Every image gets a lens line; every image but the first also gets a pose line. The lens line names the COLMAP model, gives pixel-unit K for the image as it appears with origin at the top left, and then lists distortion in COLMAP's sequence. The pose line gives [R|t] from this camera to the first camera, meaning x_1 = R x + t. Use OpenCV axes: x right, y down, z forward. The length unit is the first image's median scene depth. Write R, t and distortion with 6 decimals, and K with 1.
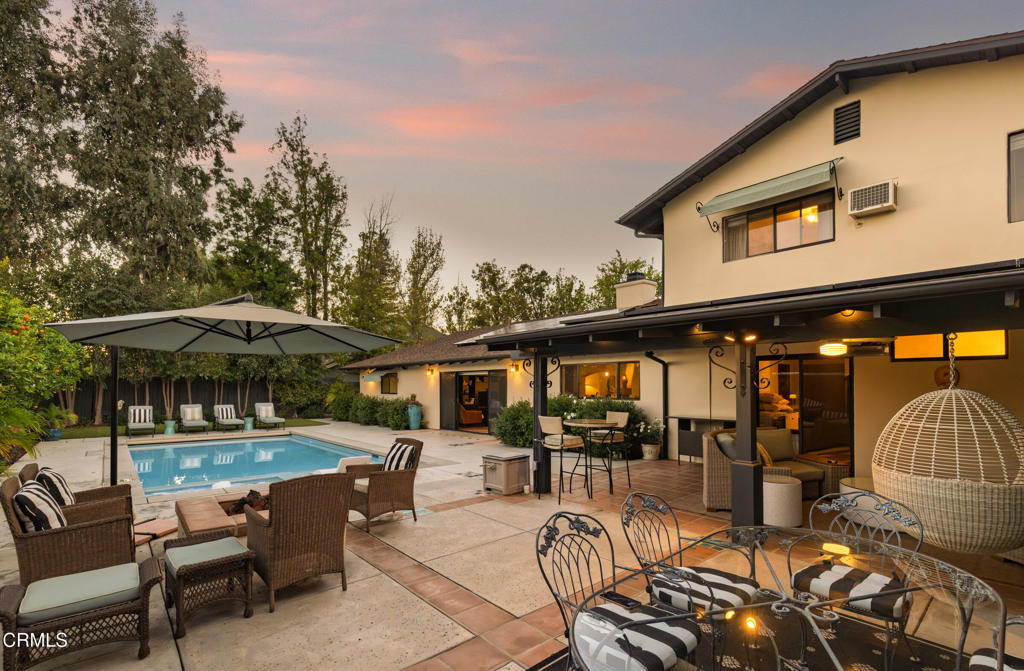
lens RADIAL K [[458.1, 0, 512.5], [0, 458.1, 382.7], [0, 0, 1]] dist [0.000020, -0.000043]
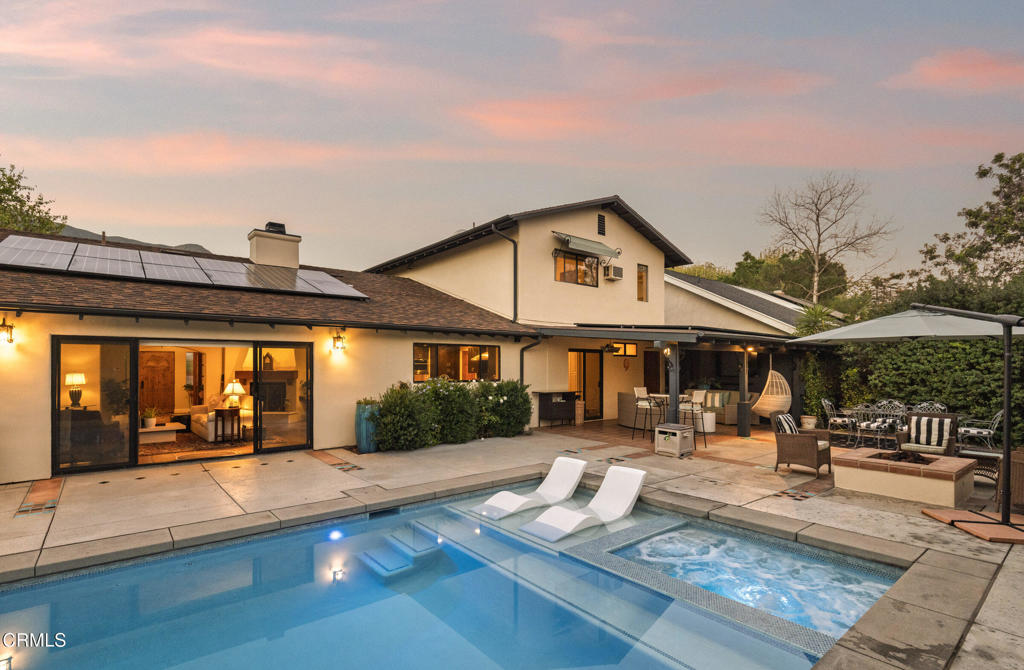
lens RADIAL K [[484.5, 0, 512.4], [0, 484.5, 367.7], [0, 0, 1]] dist [-0.006265, 0.000859]
pose [[0.045357, 0.001328, 0.998970, -1.100643], [-0.005580, 0.999984, -0.001076, 0.007036], [-0.998955, -0.005525, 0.045364, 1.140199]]
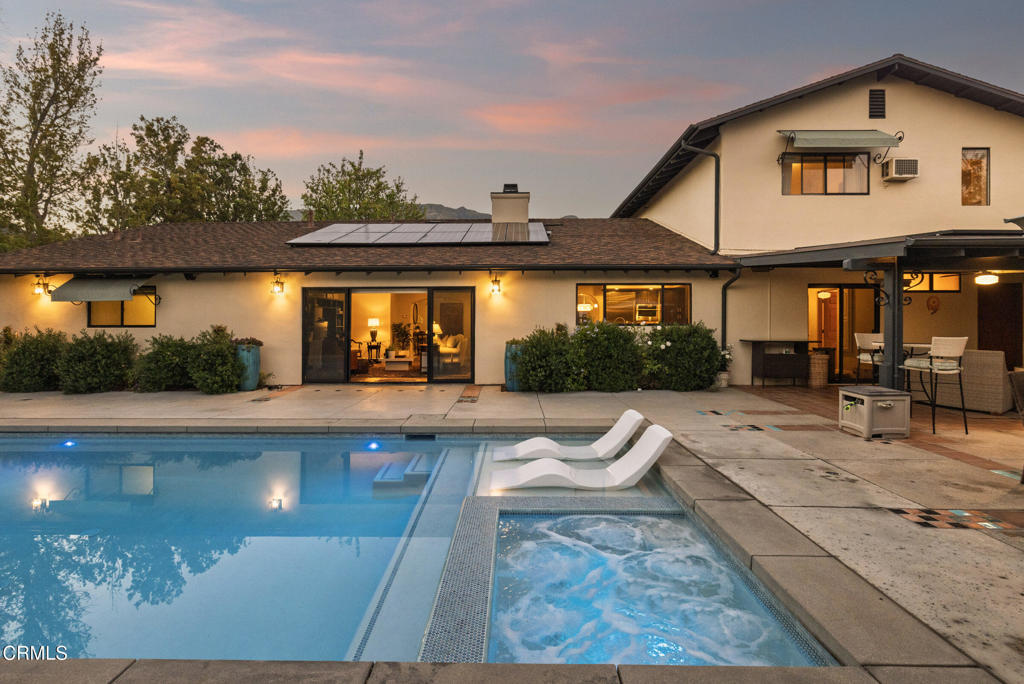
lens RADIAL K [[501.6, 0, 510.6], [0, 501.6, 322.7], [0, 0, 1]] dist [-0.002544, -0.000142]
pose [[0.675210, 0.001865, 0.737623, -0.886065], [-0.004487, 0.999989, 0.001578, 0.038827], [-0.737612, -0.004375, 0.675210, 0.728643]]
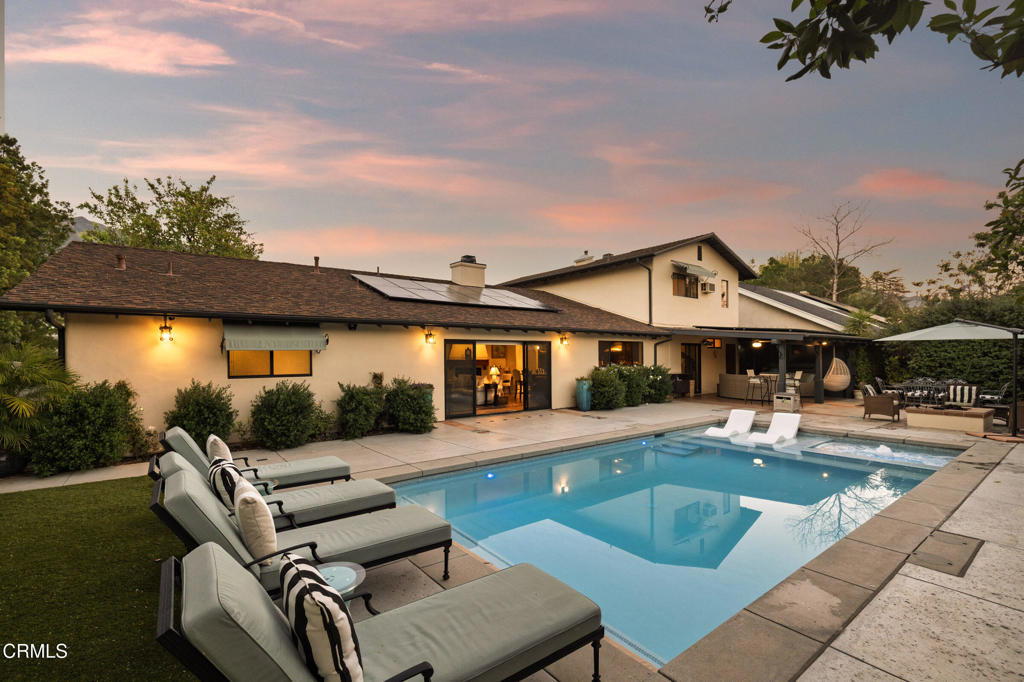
lens RADIAL K [[441.8, 0, 509.6], [0, 441.8, 359.0], [0, 0, 1]] dist [0.002039, -0.000525]
pose [[0.086359, -0.003939, 0.996256, -1.621817], [-0.000813, 0.999992, 0.004025, 0.007520], [-0.996264, -0.001157, 0.086355, 1.654229]]
